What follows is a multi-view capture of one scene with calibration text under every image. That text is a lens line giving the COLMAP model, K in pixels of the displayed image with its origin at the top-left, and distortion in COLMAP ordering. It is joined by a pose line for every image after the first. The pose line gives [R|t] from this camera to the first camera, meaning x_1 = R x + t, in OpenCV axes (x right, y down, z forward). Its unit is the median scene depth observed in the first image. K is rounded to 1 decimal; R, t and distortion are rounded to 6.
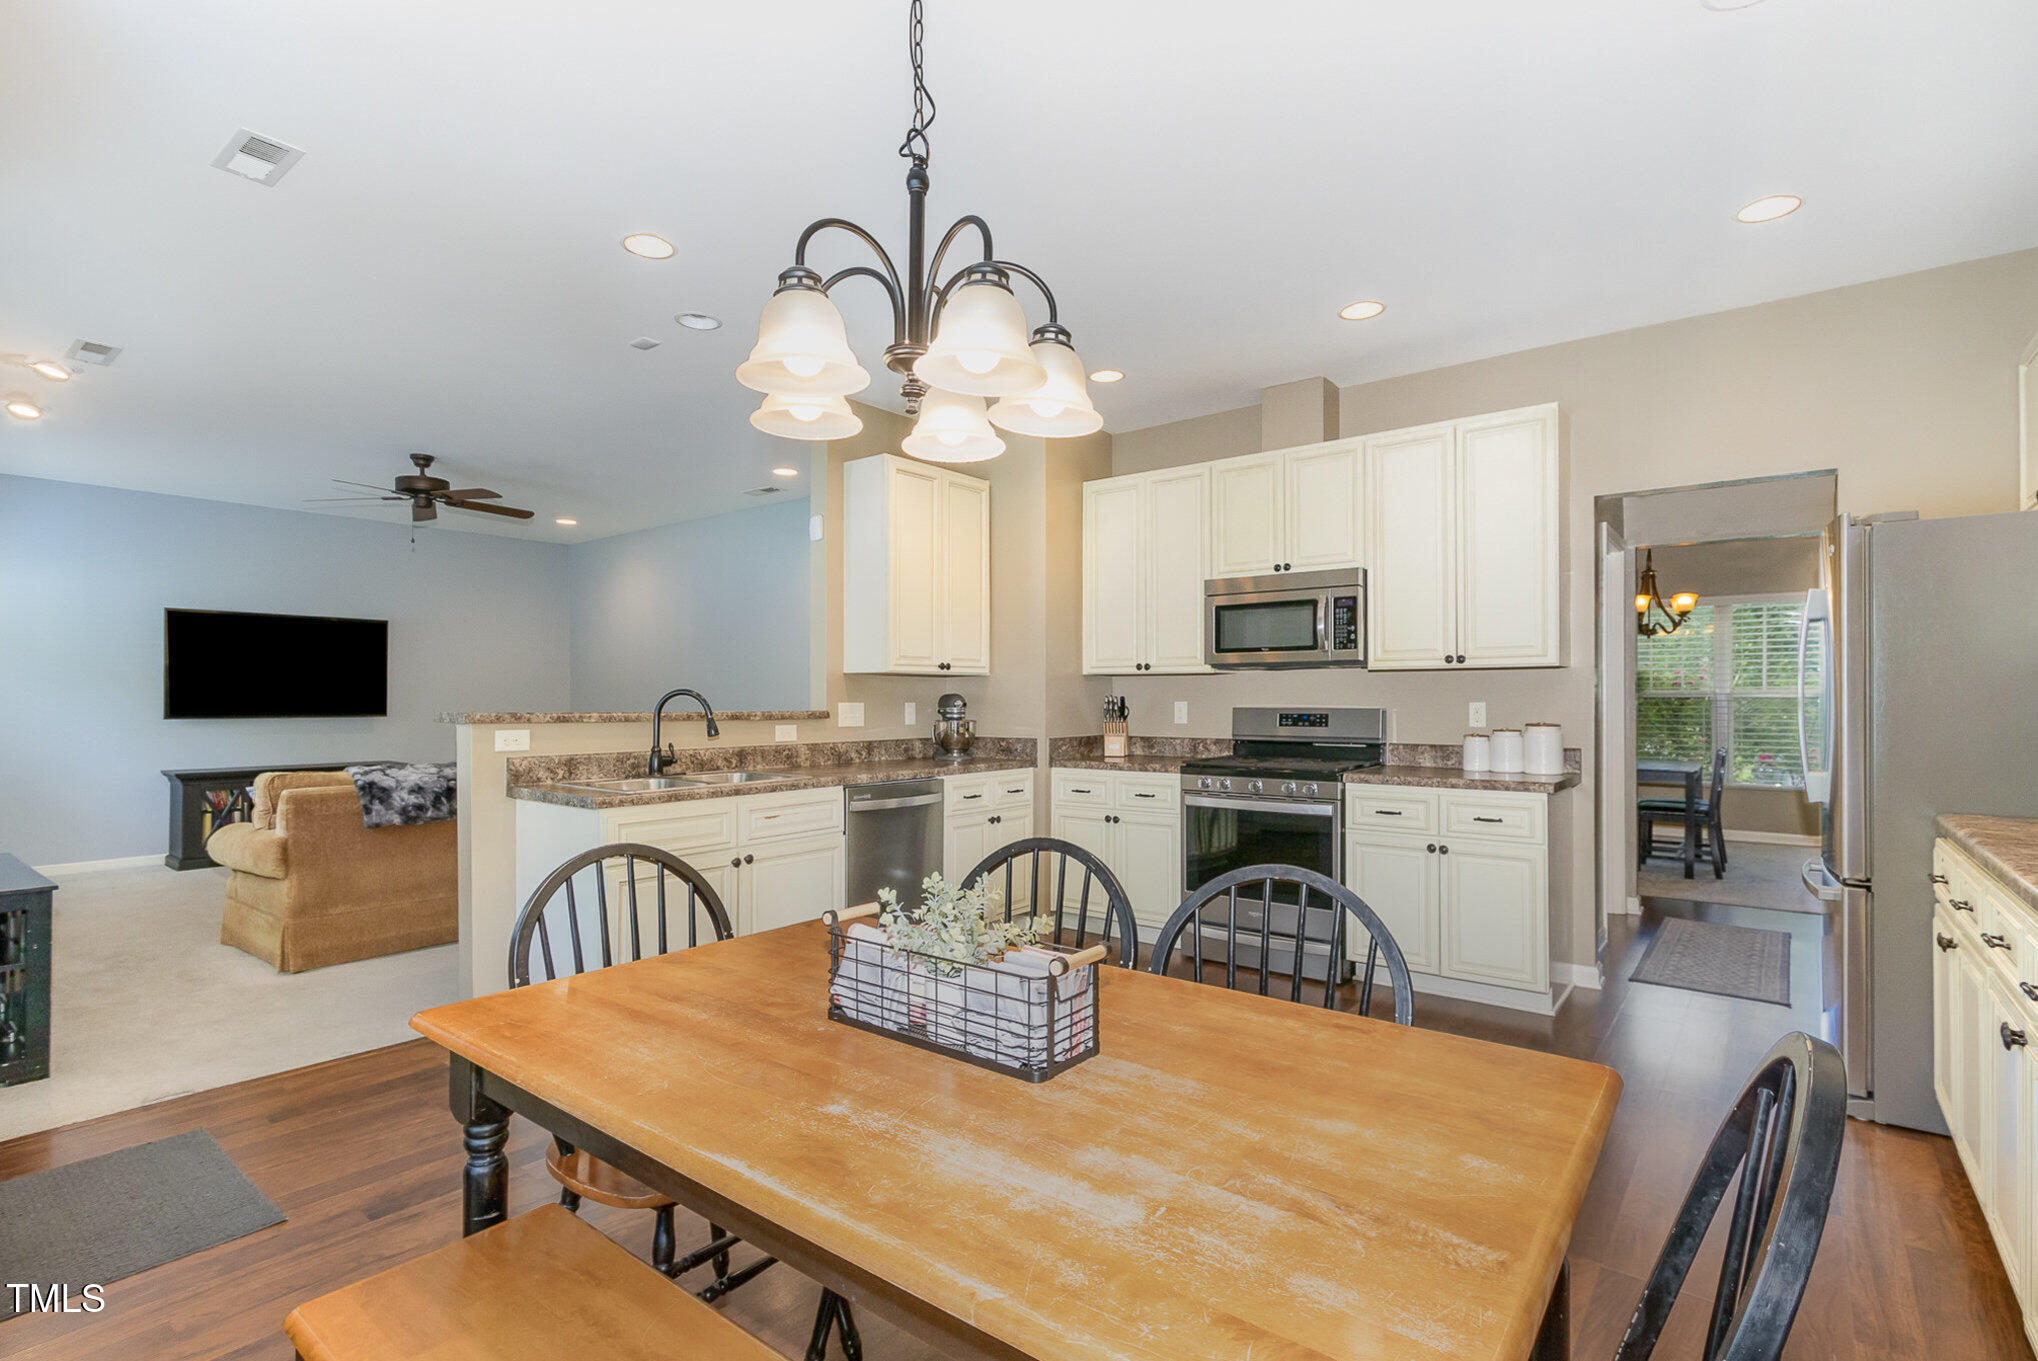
lens RADIAL K [[949.0, 0, 1026.5], [0, 949.0, 688.3], [0, 0, 1]] dist [-0.000225, -0.002025]
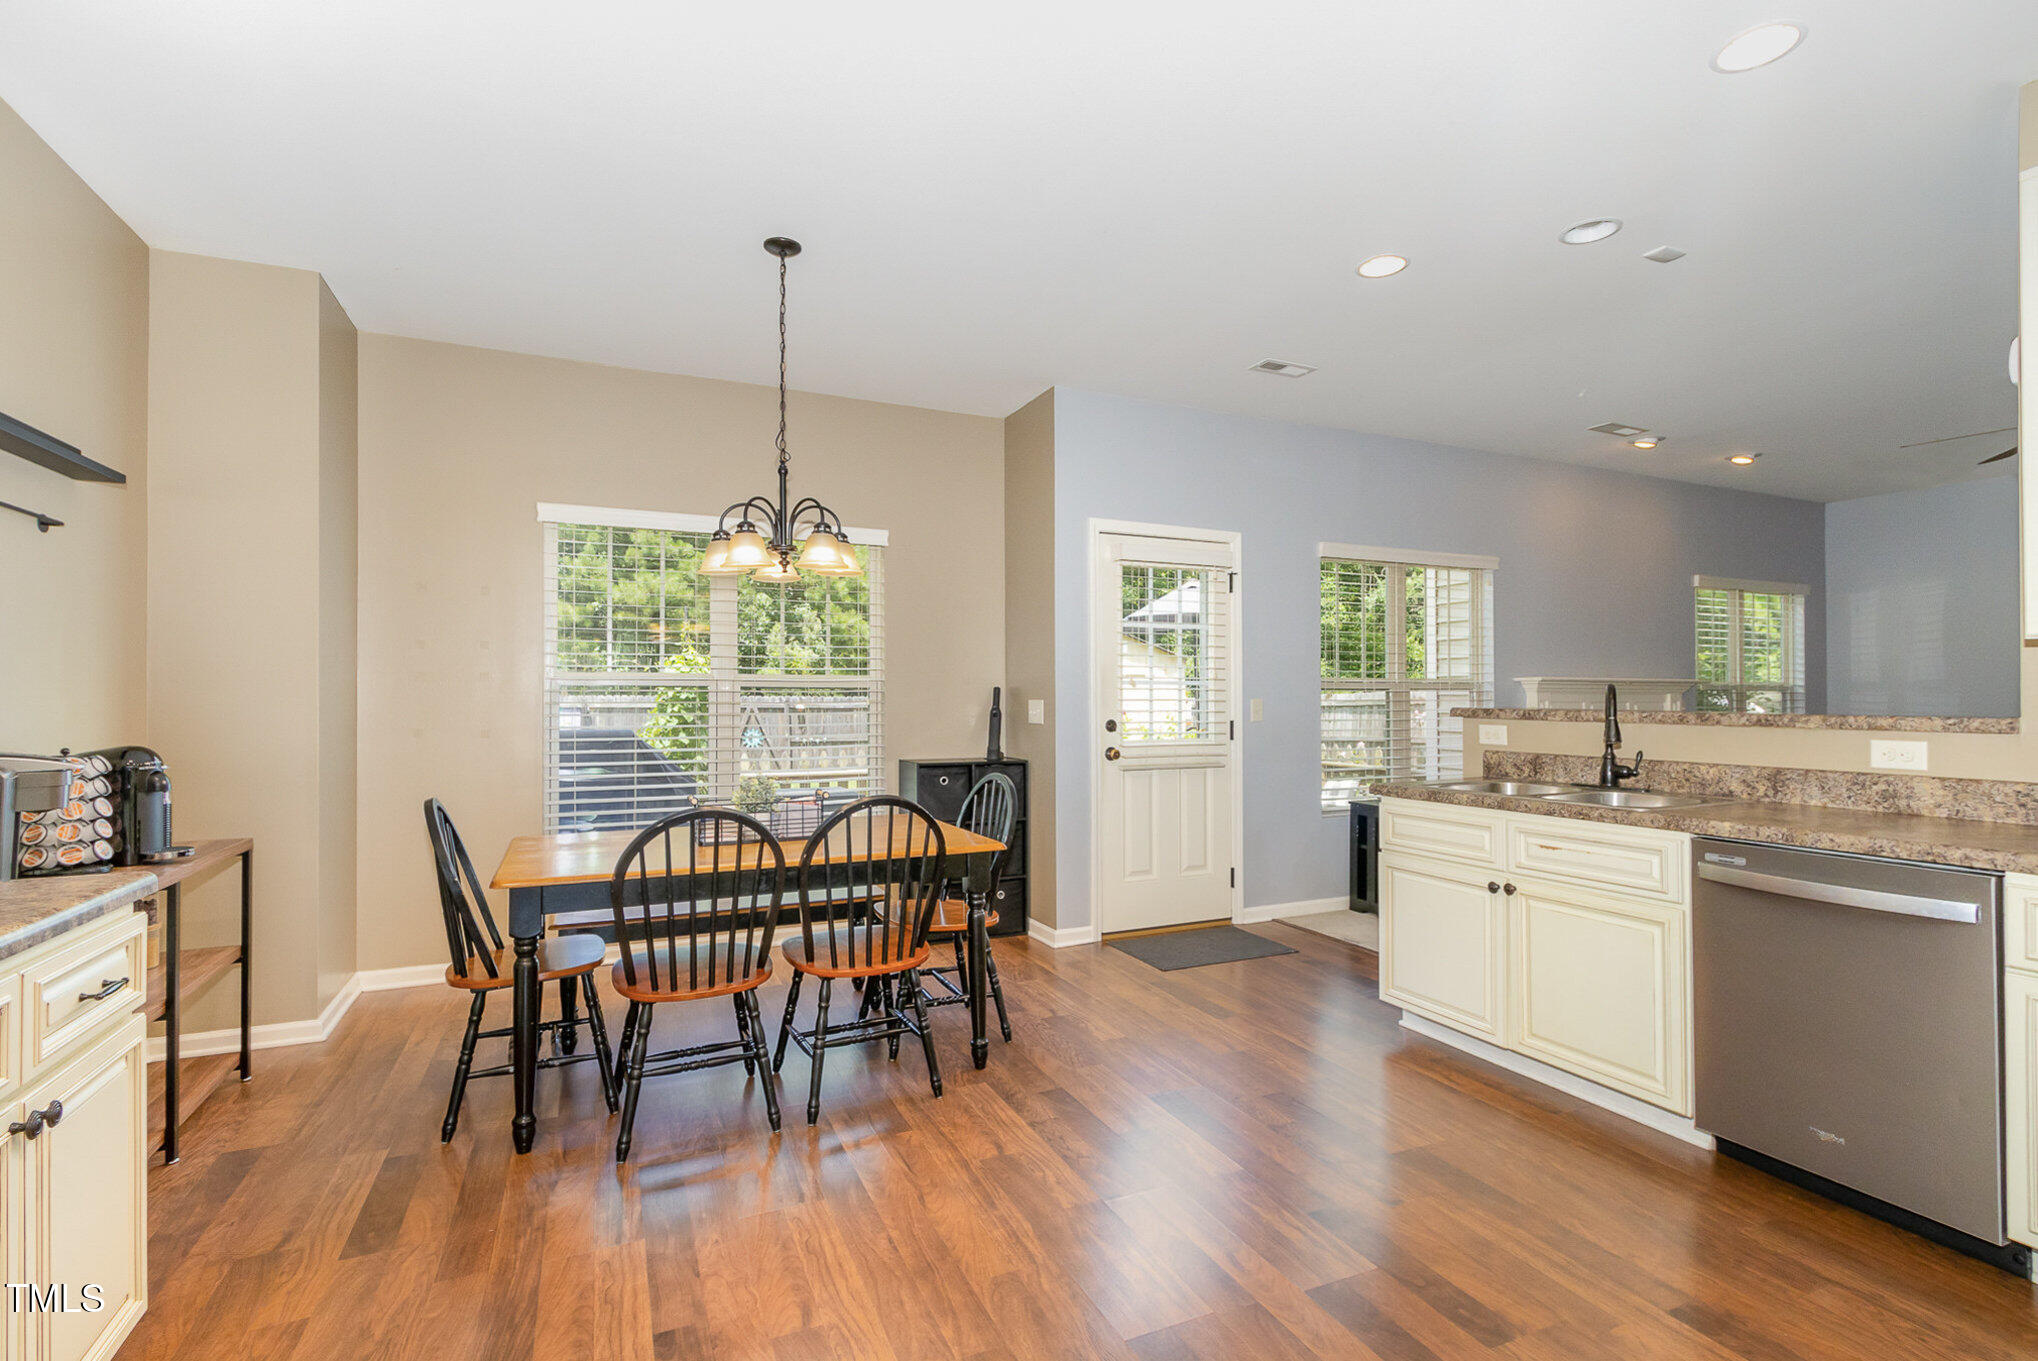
lens RADIAL K [[949.0, 0, 1017.9], [0, 949.0, 677.1], [0, 0, 1]] dist [-0.000225, -0.002025]
pose [[-0.464097, -0.015461, -0.885649, 0.501201], [0.012896, 0.999624, -0.024209, 0.006276], [0.885690, -0.022657, -0.463723, 0.777937]]
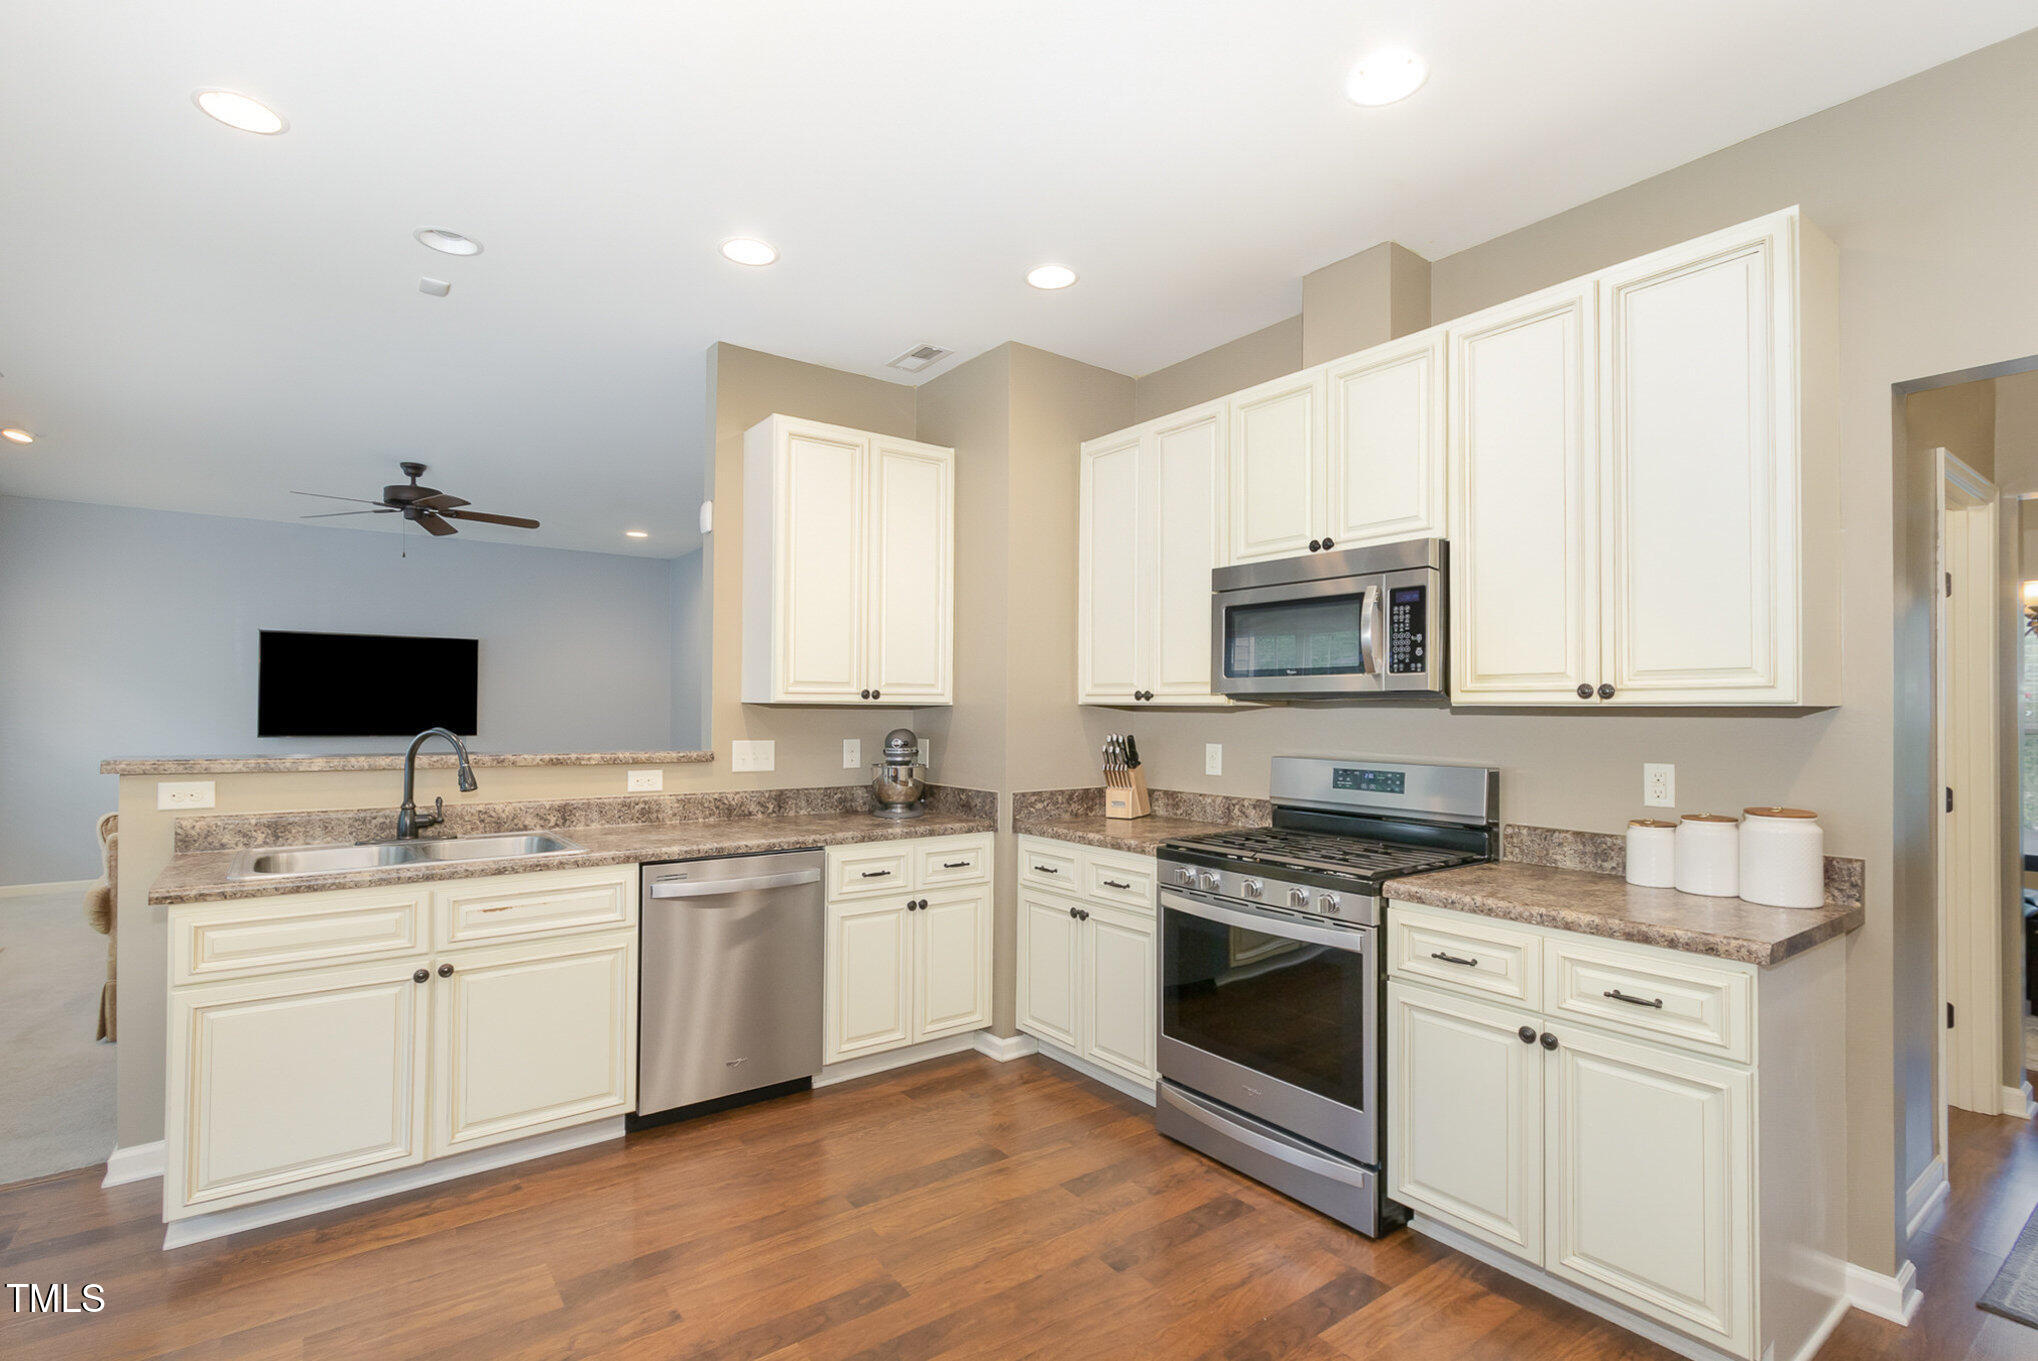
lens RADIAL K [[949.0, 0, 1015.7], [0, 949.0, 691.1], [0, 0, 1]] dist [-0.000225, -0.002025]
pose [[0.964092, 0.003944, -0.265538, 0.241310], [-0.006269, 0.999949, -0.007909, -0.021813], [0.265494, 0.009290, 0.964068, 0.326538]]
